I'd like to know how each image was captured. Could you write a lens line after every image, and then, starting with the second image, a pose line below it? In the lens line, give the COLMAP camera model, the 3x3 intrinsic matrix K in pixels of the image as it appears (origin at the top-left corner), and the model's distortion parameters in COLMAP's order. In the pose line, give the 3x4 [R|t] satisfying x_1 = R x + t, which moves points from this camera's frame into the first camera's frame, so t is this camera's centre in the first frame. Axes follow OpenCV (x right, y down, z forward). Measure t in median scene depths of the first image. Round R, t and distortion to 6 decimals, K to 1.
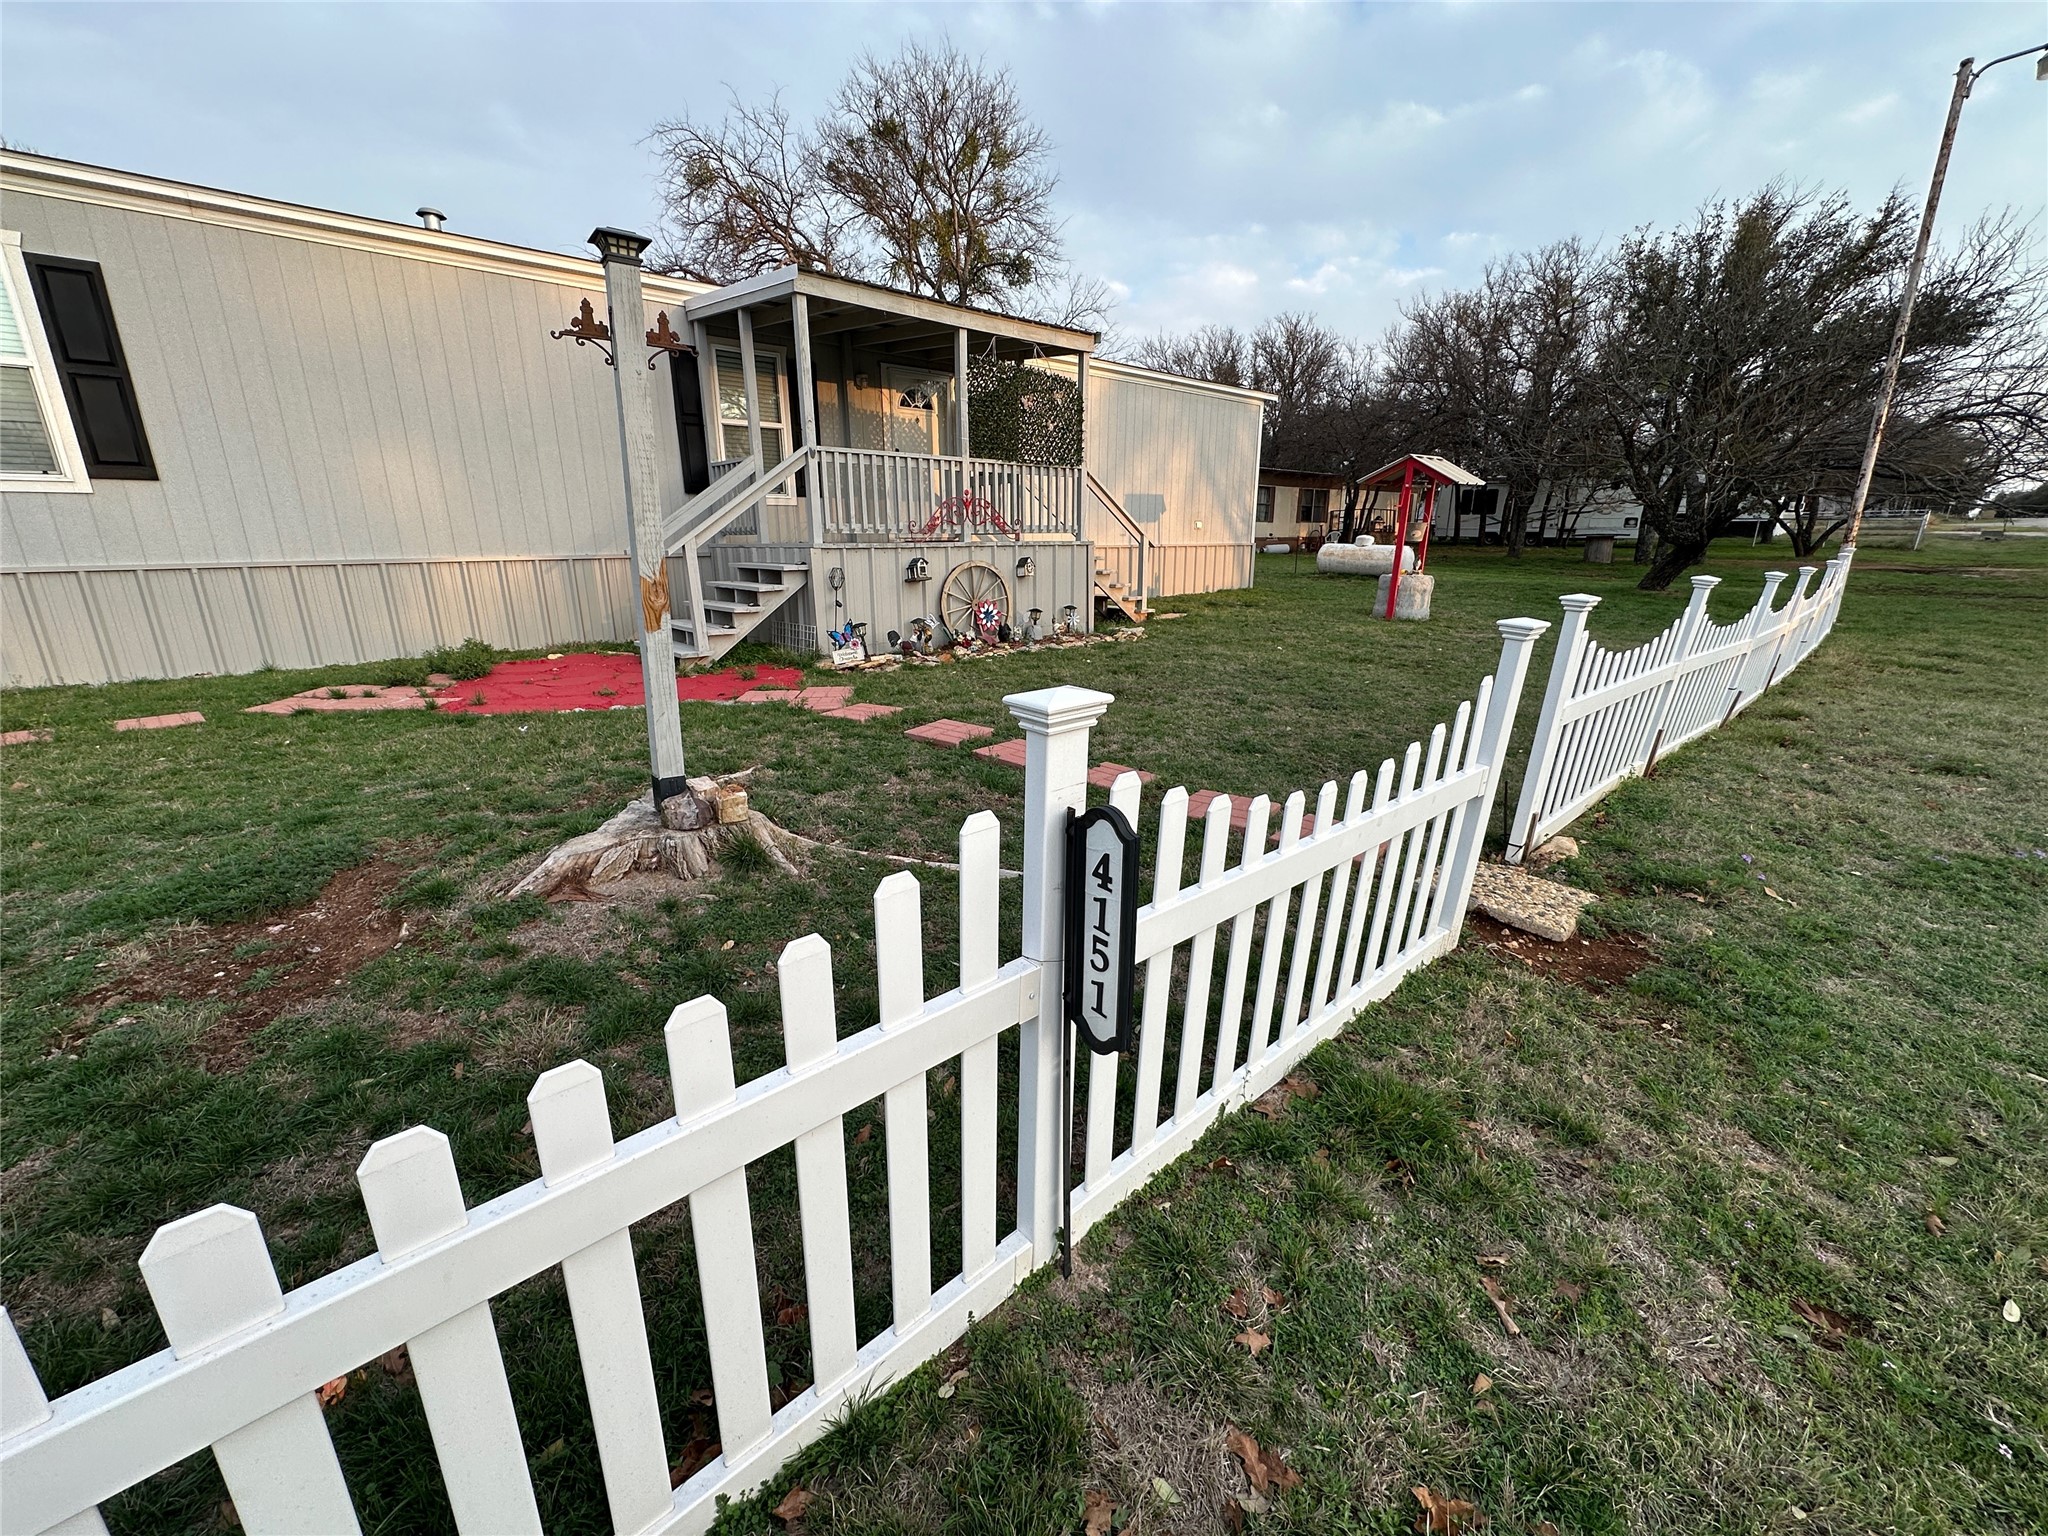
lens RADIAL K [[824.2, 0, 1021.5], [0, 824.2, 769.9], [0, 0, 1]] dist [-0.003167, -0.000290]
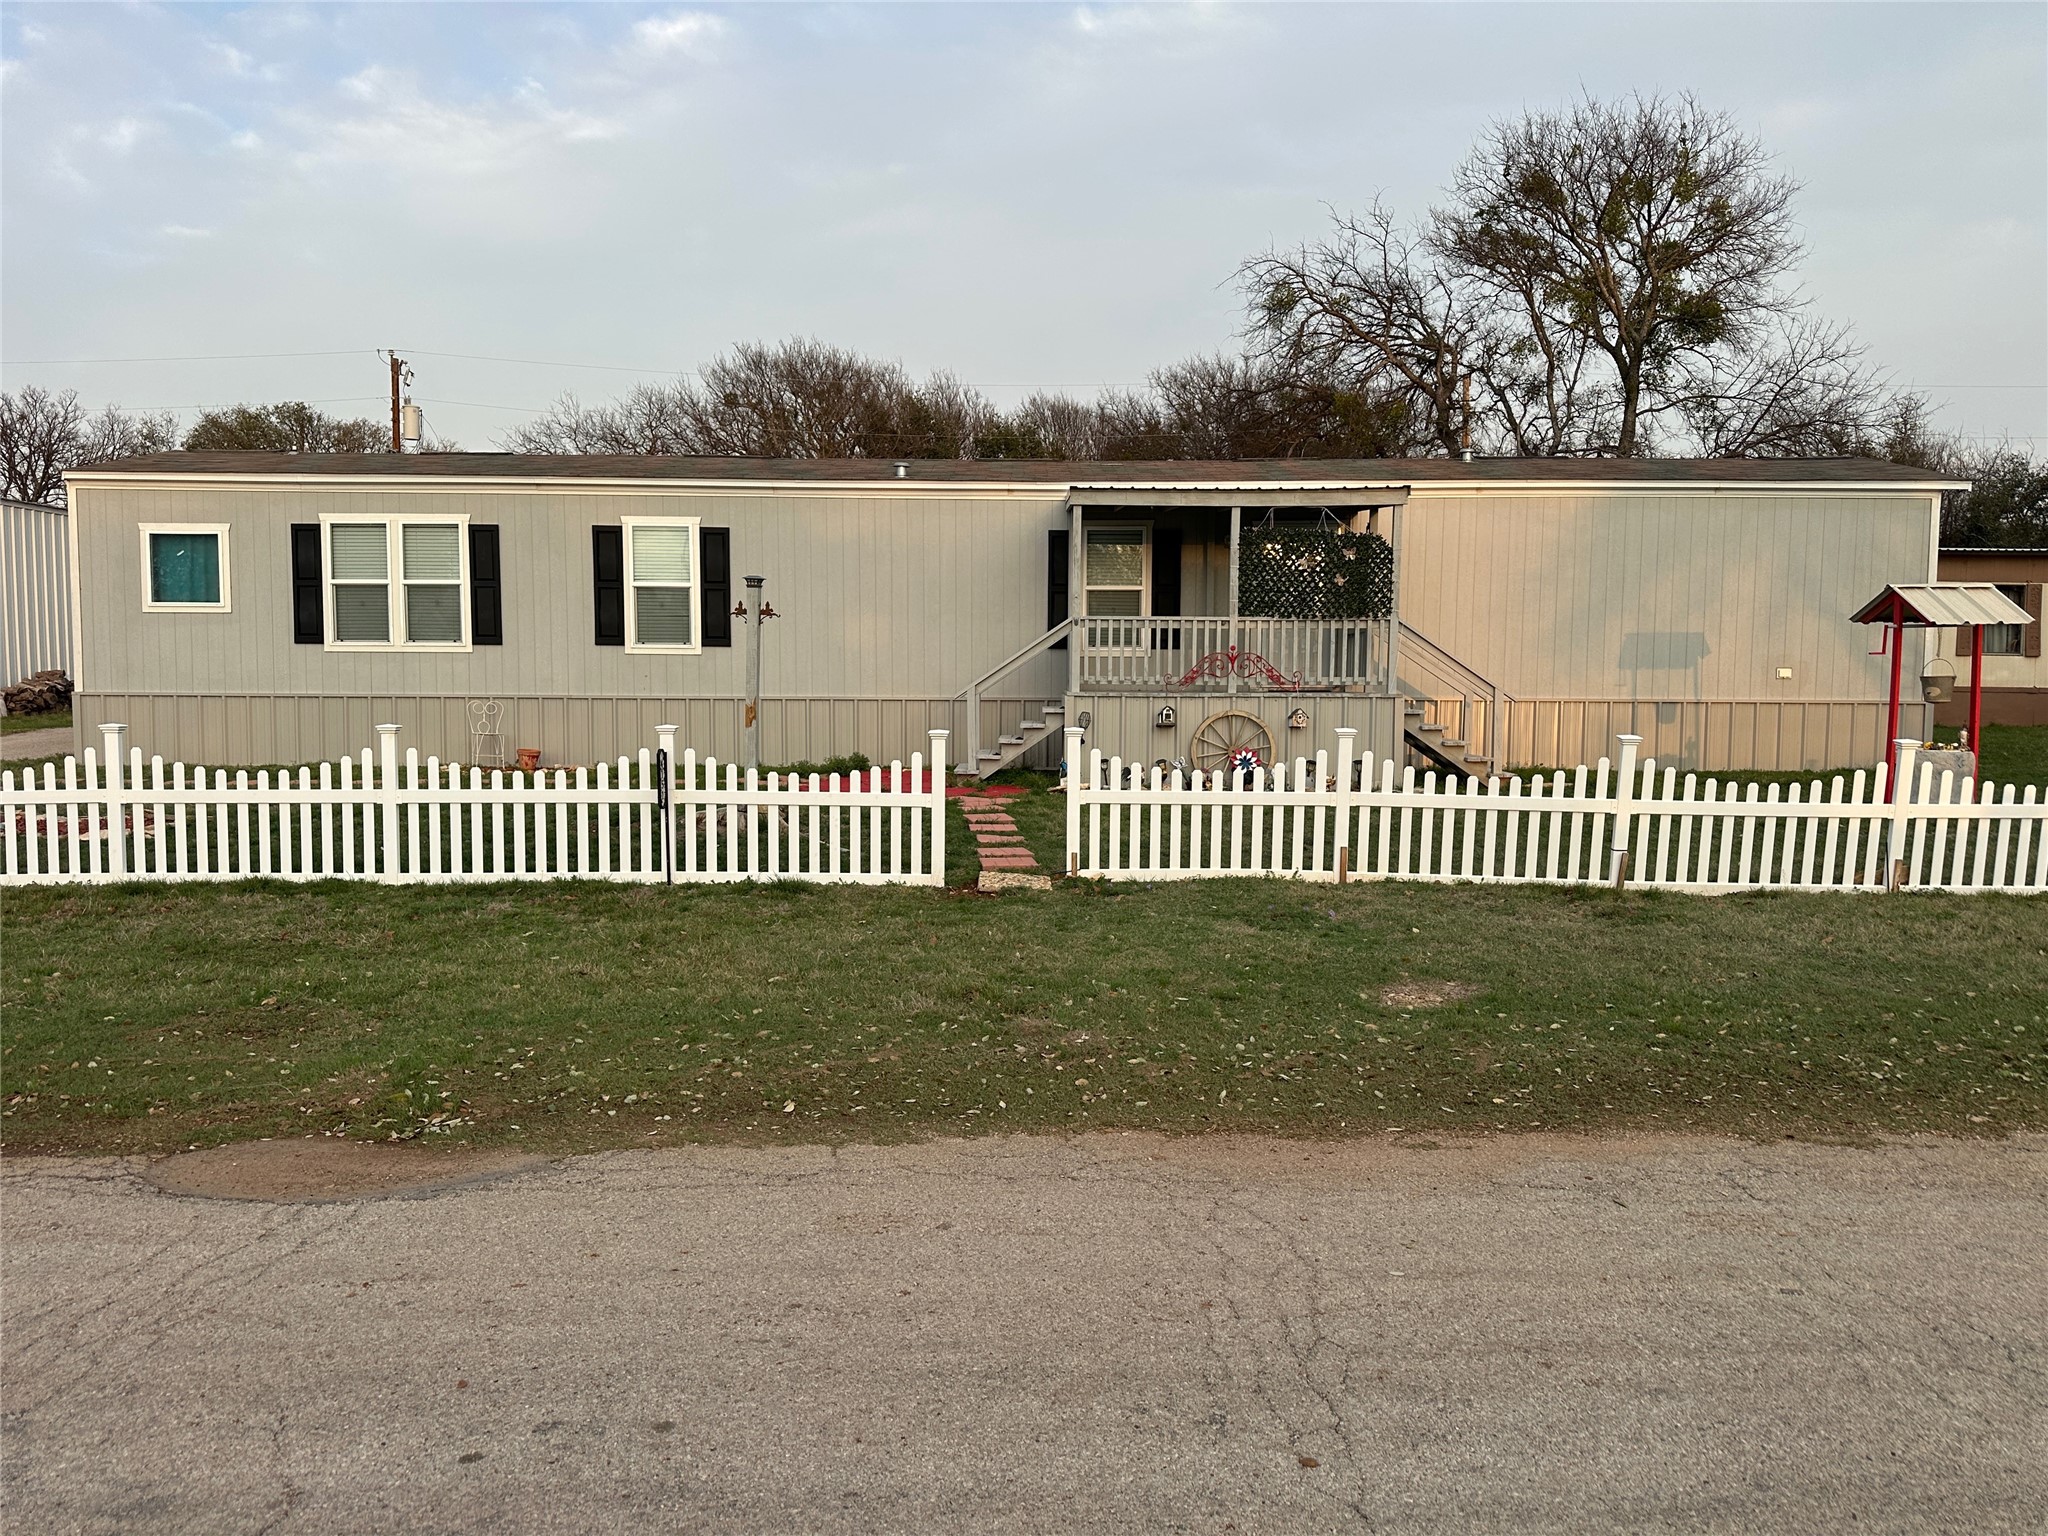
lens RADIAL K [[1440.1, 0, 1024.4], [0, 1440.1, 769.7], [0, 0, 1]] dist [0.012846, 0.001894]
pose [[0.747394, 0.056396, -0.661983, 0.989079], [-0.189266, 0.973178, -0.130778, 0.114639], [0.636852, 0.223034, 0.738021, -0.525554]]
